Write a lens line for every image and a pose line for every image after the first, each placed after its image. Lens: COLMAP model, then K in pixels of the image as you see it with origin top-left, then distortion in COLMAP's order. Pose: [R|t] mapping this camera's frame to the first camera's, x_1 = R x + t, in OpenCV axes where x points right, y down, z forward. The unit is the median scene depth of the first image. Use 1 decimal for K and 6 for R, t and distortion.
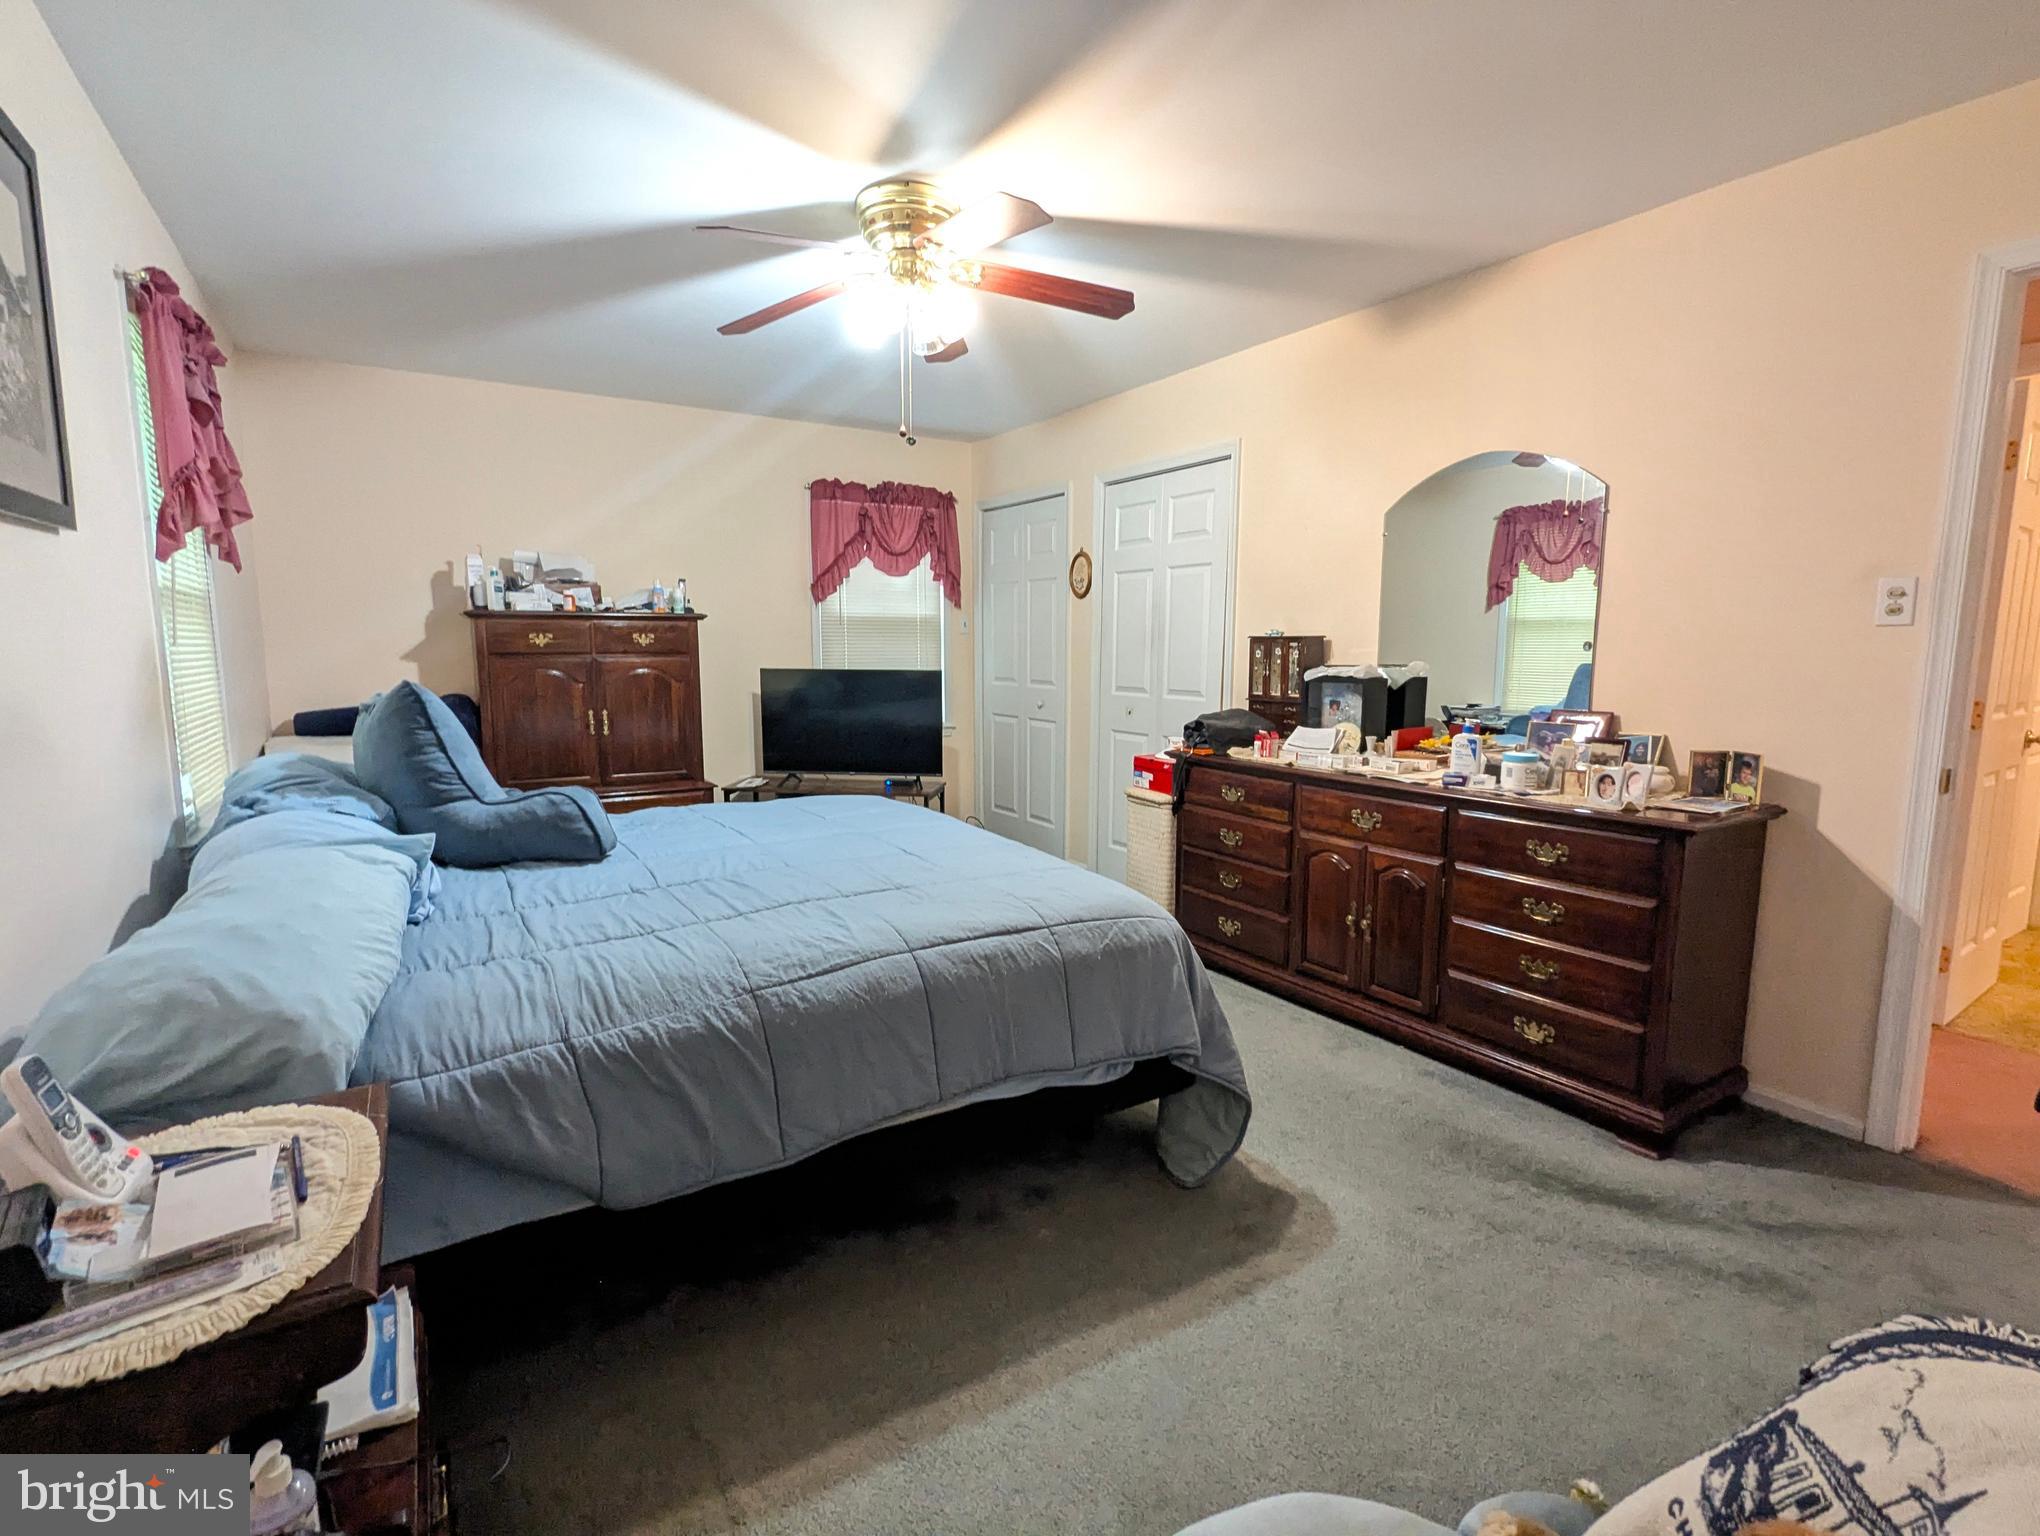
lens RADIAL K [[965.8, 0, 1021.6], [0, 965.8, 764.0], [0, 0, 1]] dist [-0.002395, 0.003054]
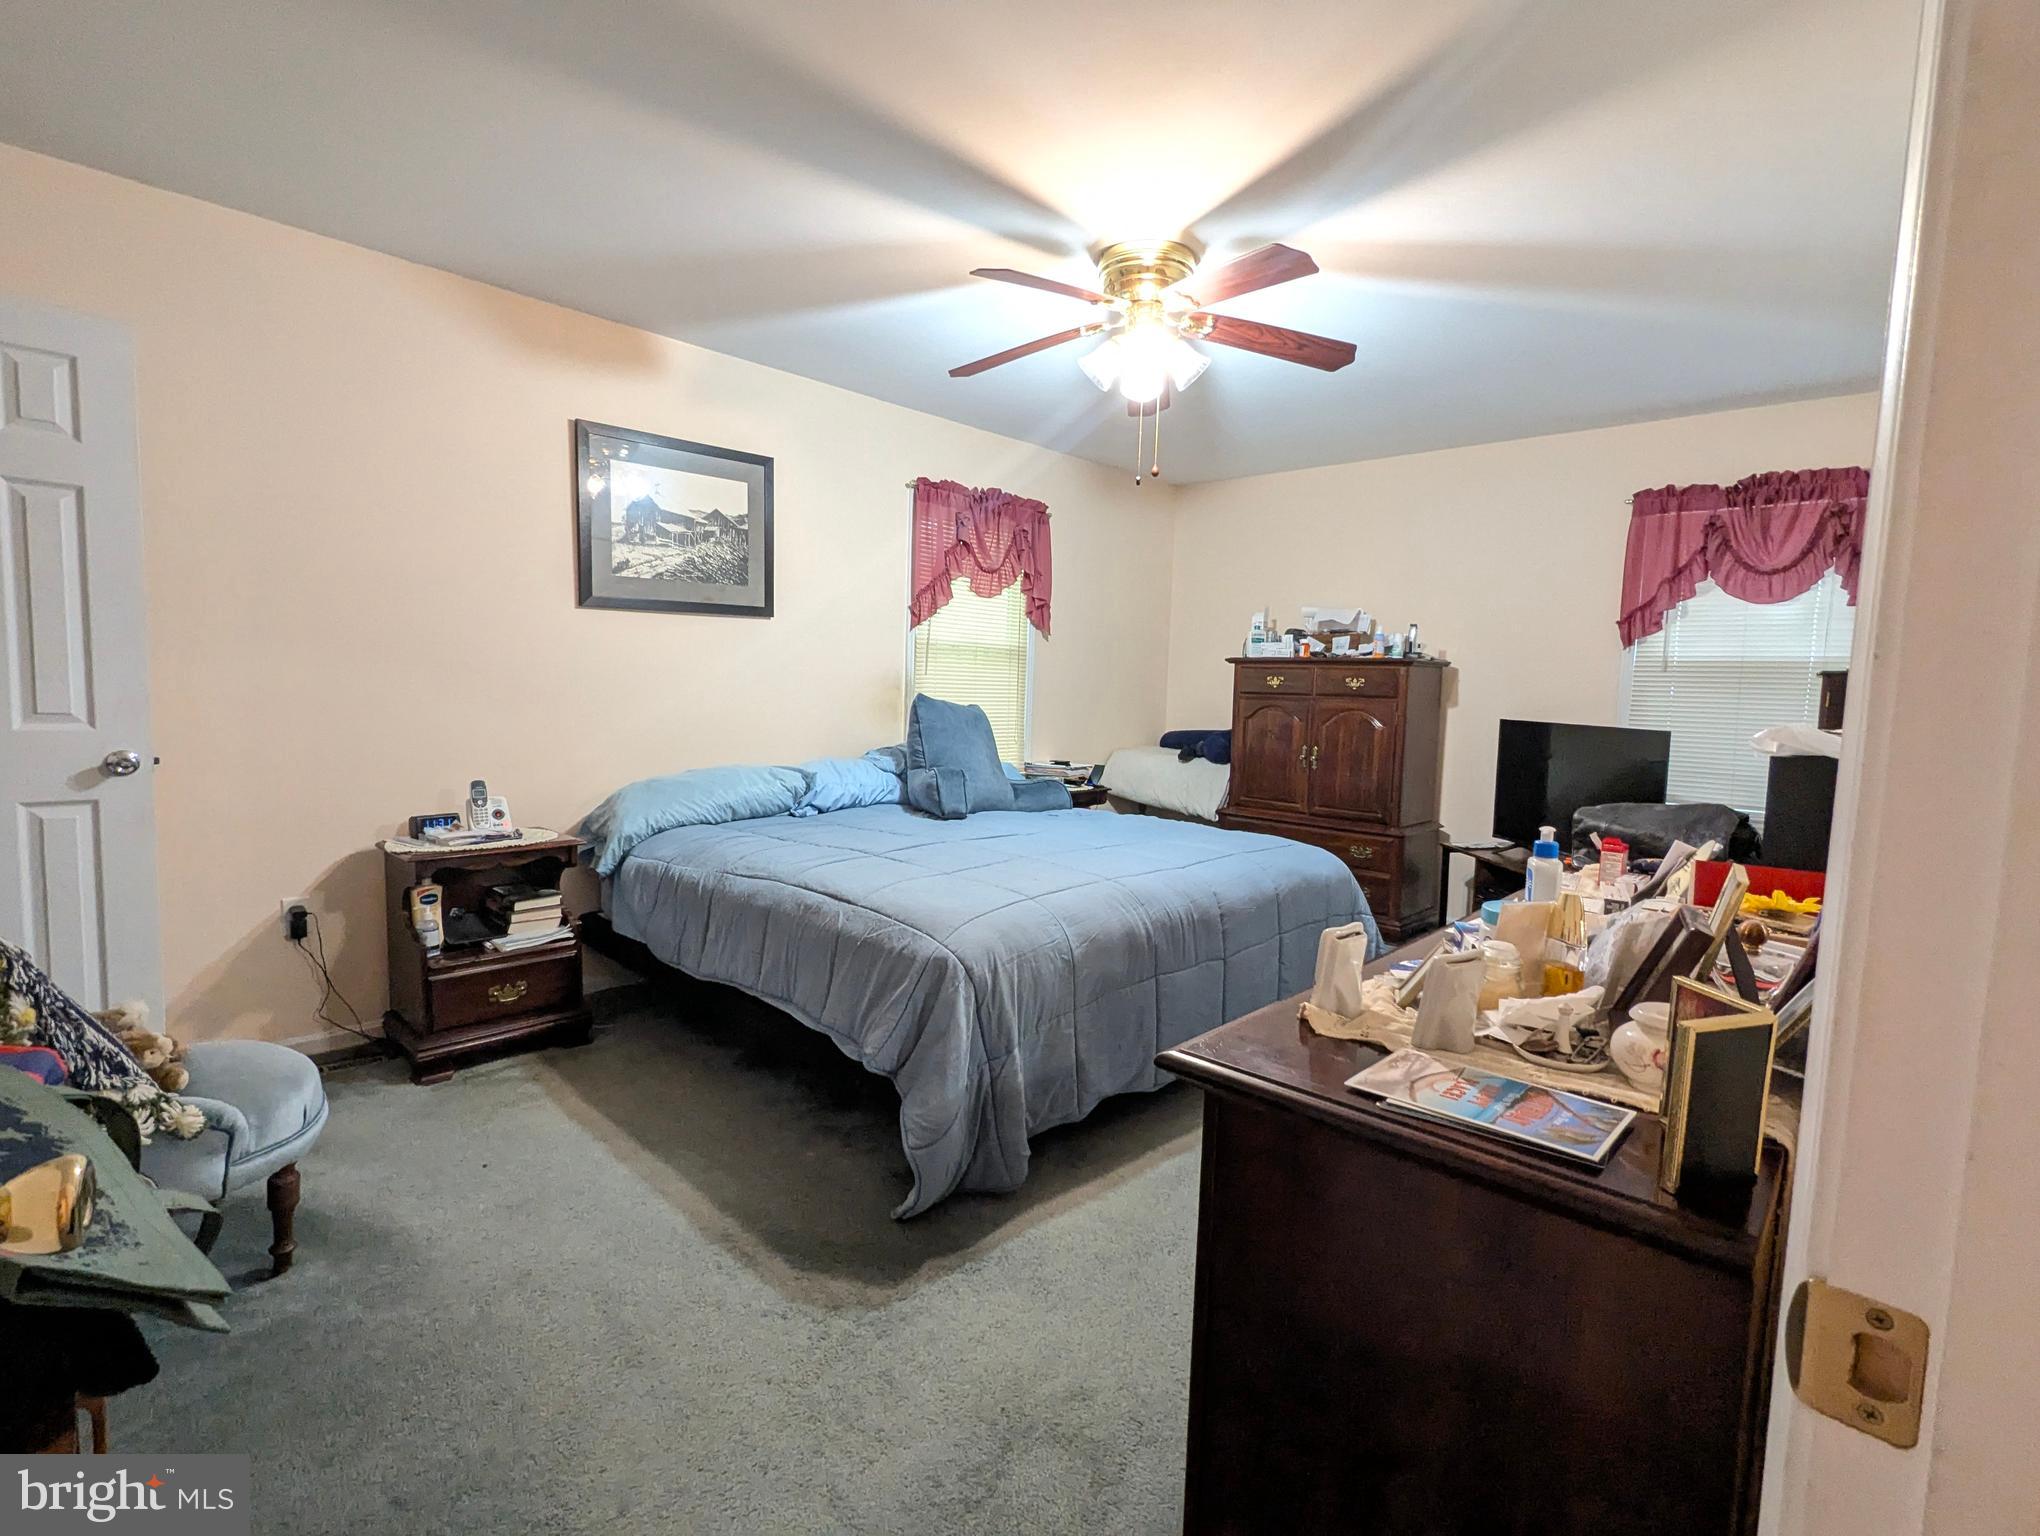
lens RADIAL K [[965.8, 0, 1020.1], [0, 965.8, 769.8], [0, 0, 1]] dist [-0.002395, 0.003054]
pose [[0.254890, 0.093698, -0.962420, 0.547284], [-0.150785, 0.986970, 0.056153, -0.041188], [0.955141, 0.130805, 0.265697, 0.396538]]
